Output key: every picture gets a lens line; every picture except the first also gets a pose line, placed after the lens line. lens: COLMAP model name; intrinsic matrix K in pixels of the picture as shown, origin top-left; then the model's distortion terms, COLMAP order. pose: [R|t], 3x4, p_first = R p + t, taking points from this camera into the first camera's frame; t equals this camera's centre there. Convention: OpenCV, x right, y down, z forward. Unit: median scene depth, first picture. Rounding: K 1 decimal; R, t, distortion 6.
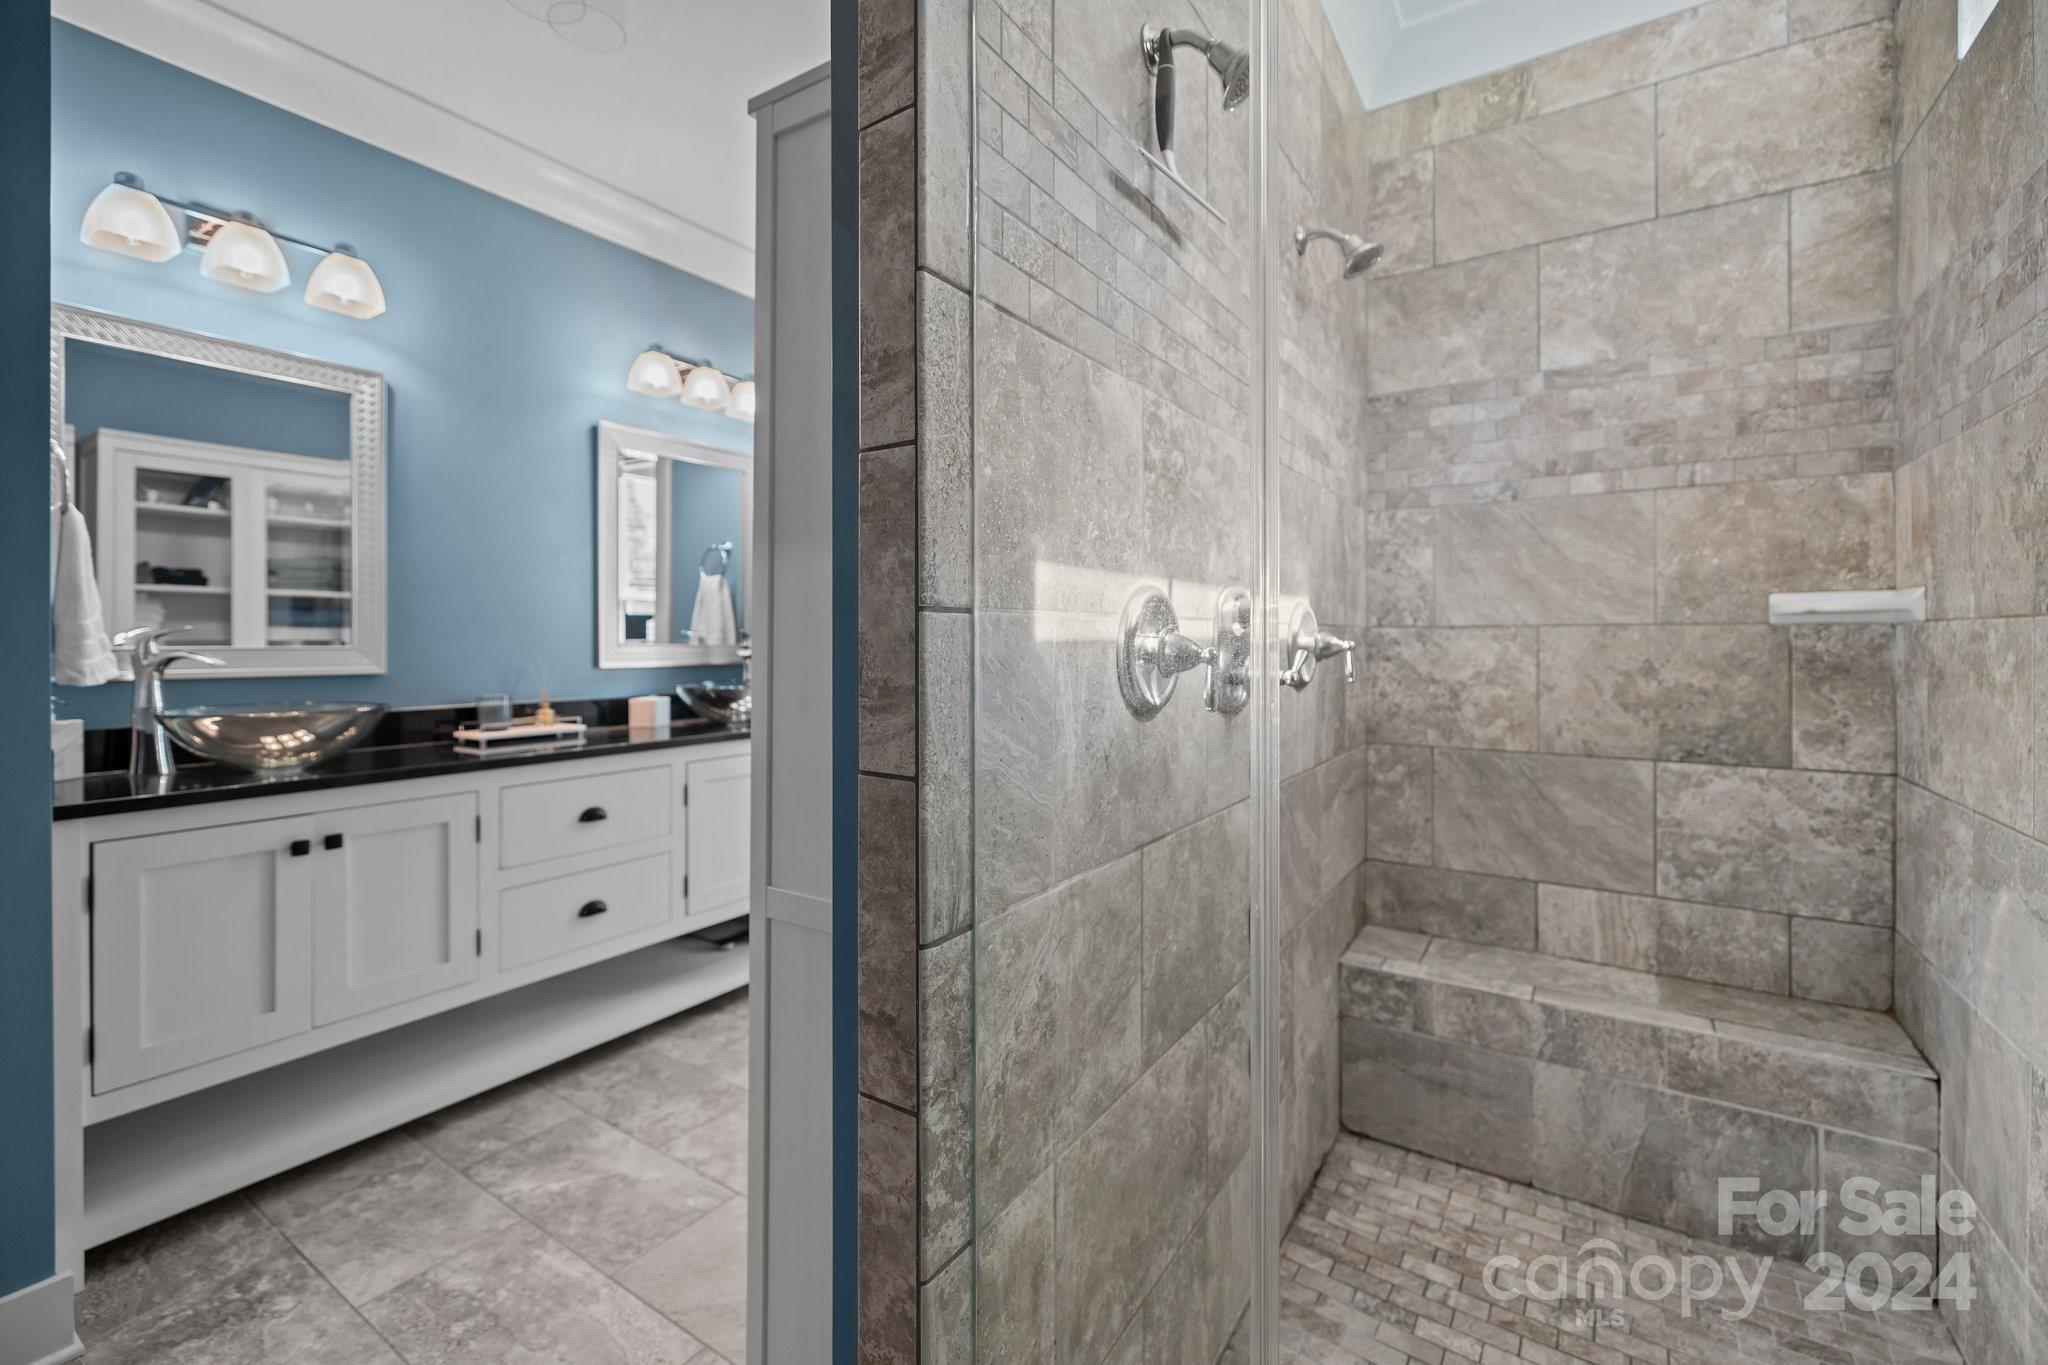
lens RADIAL K [[876.5, 0, 1024.0], [0, 876.5, 682.5], [0, 0, 1]] dist [0.000908, 0.000055]
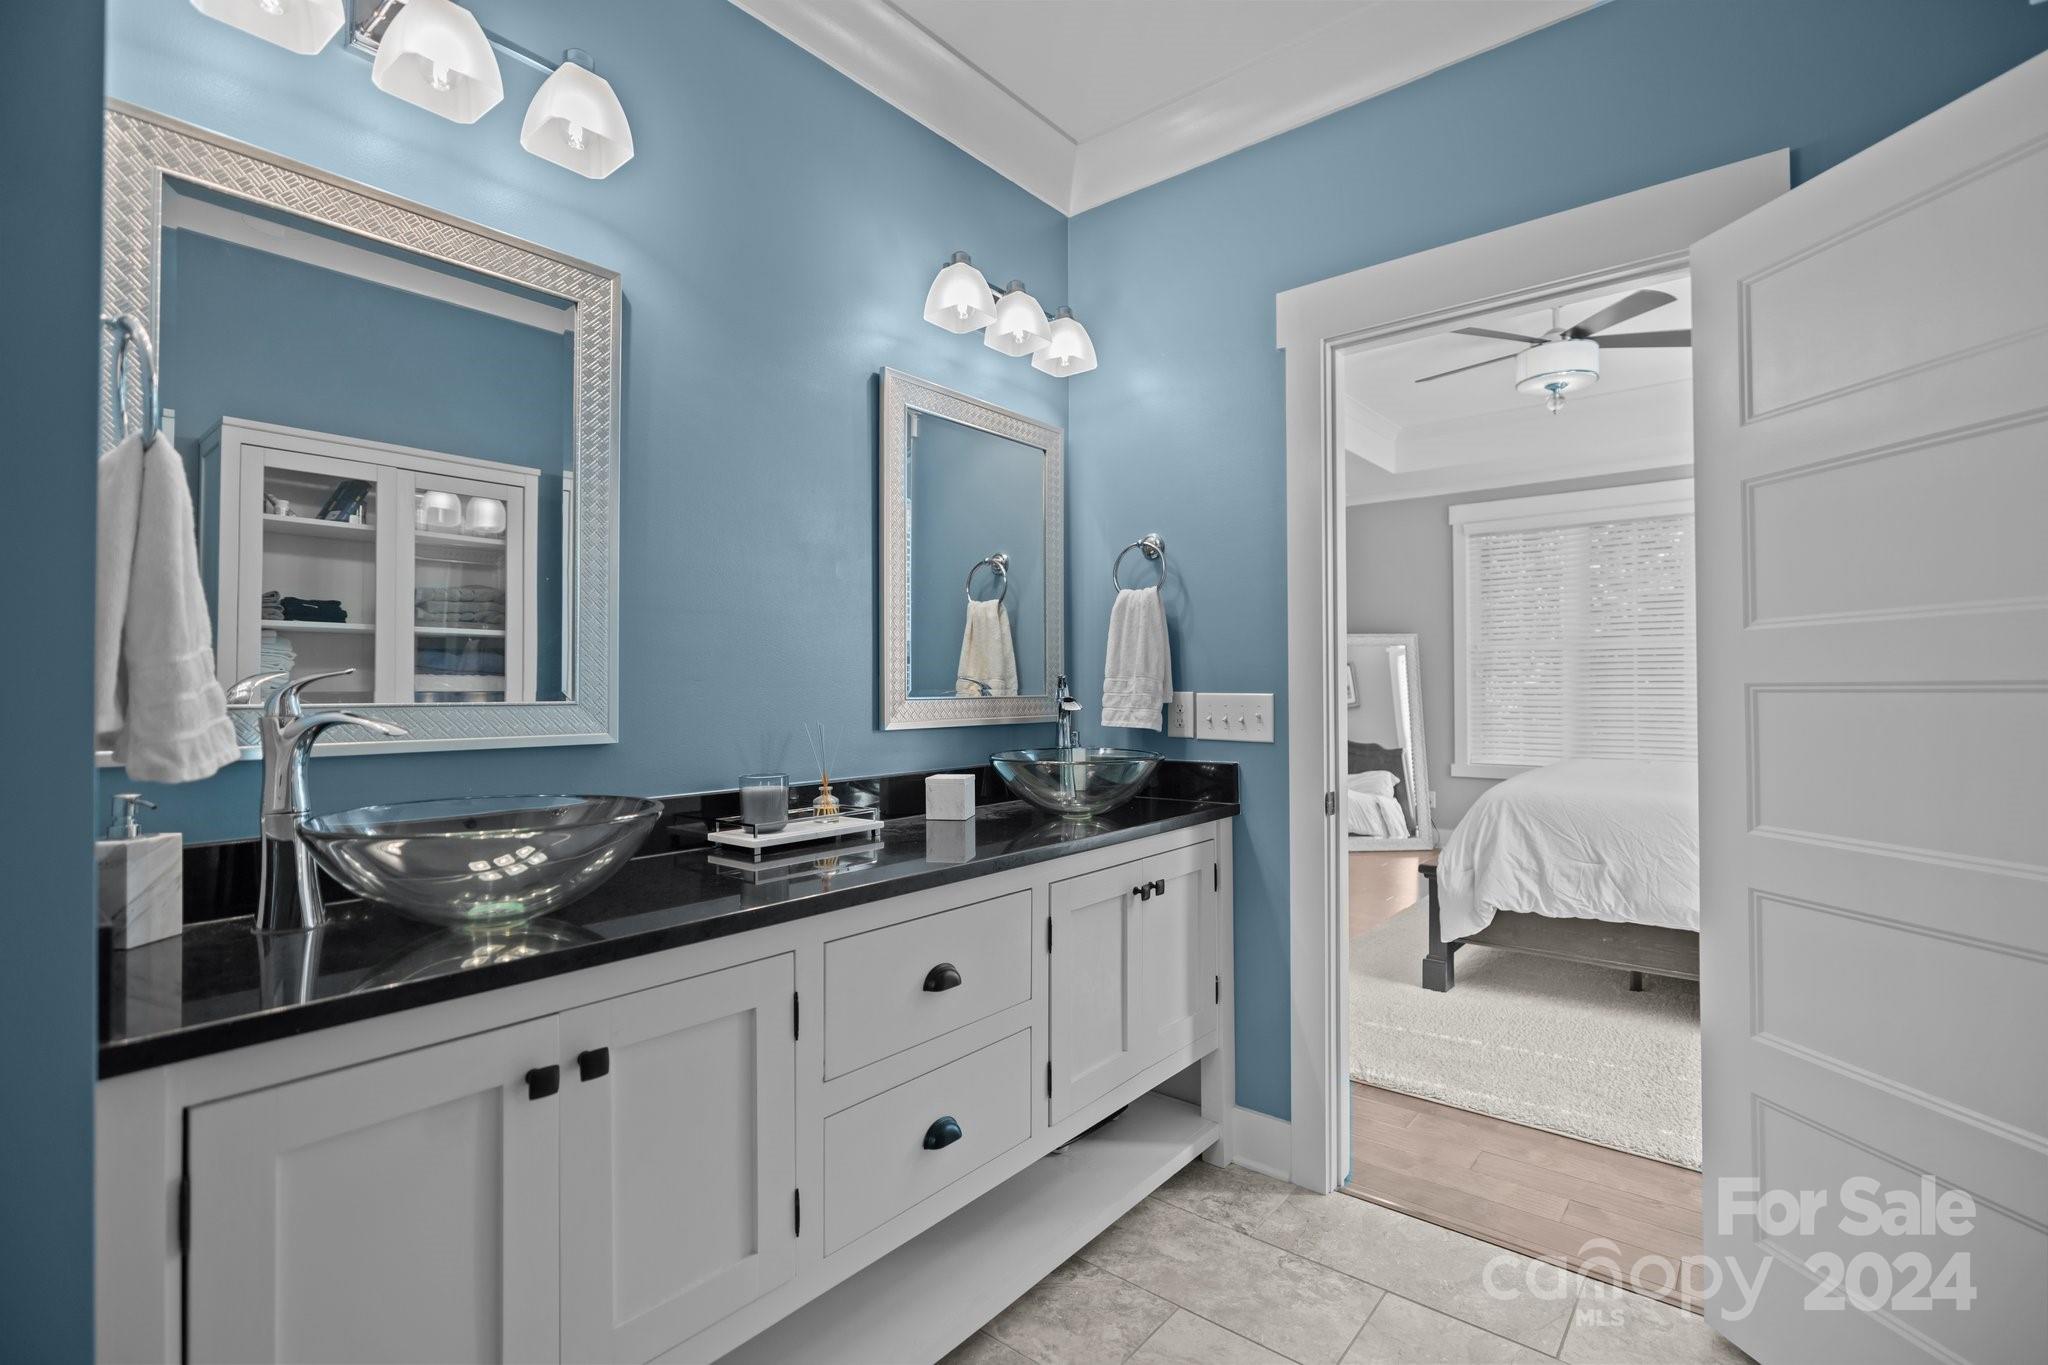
lens RADIAL K [[945.2, 0, 1025.6], [0, 945.2, 721.4], [0, 0, 1]] dist [-0.002578, -0.000065]
pose [[0.994180, -0.002744, -0.107696, -0.361932], [0.001205, 0.999896, -0.014347, -0.016125], [0.107724, 0.014133, 0.994080, 0.351792]]
